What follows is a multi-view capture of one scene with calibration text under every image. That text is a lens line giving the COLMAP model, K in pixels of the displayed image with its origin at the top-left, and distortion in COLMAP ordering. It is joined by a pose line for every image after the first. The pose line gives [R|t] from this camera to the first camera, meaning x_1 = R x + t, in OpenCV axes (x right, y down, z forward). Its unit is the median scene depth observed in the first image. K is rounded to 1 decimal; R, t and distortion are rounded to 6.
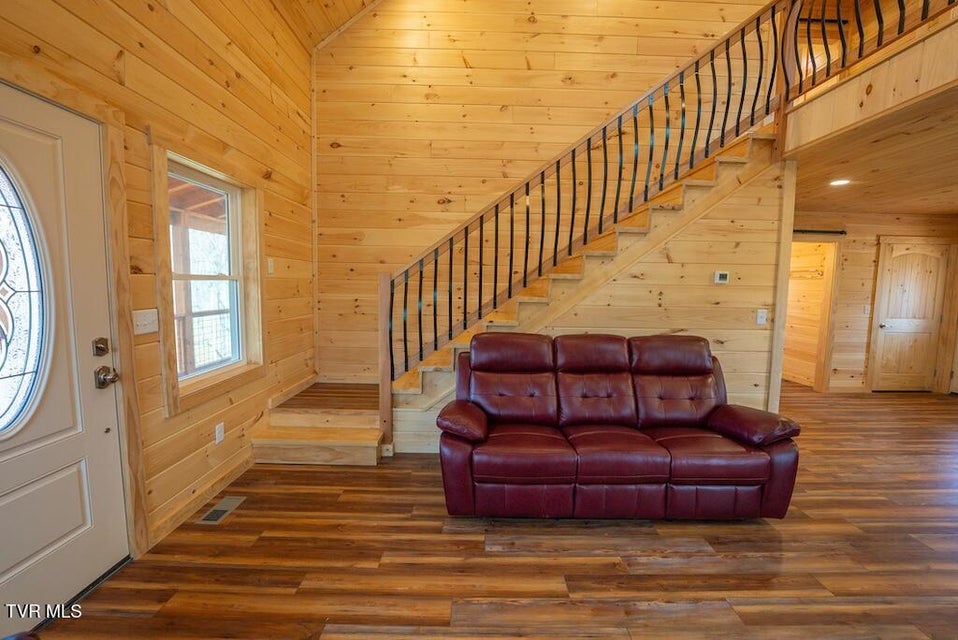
lens RADIAL K [[392.4, 0, 481.6], [0, 392.4, 320.6], [0, 0, 1]] dist [-0.031940, 0.005278]
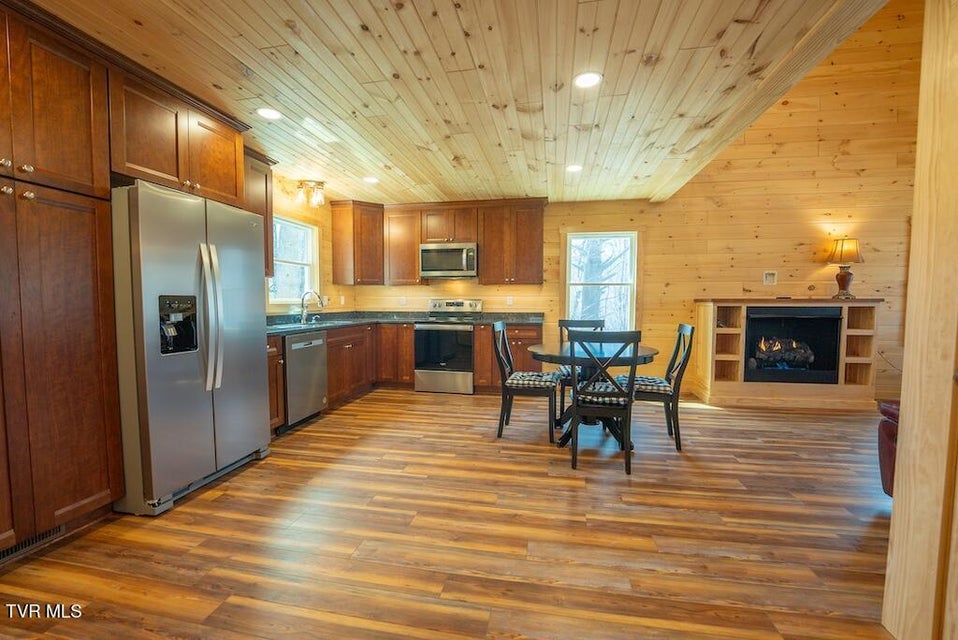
lens RADIAL K [[392.5, 0, 480.8], [0, 392.5, 322.5], [0, 0, 1]] dist [-0.030195, 0.003998]
pose [[-0.980209, -0.028887, 0.195845, 1.268228], [0.000208, 0.989146, 0.146939, -0.049066], [-0.197964, 0.144072, -0.969564, 1.629373]]
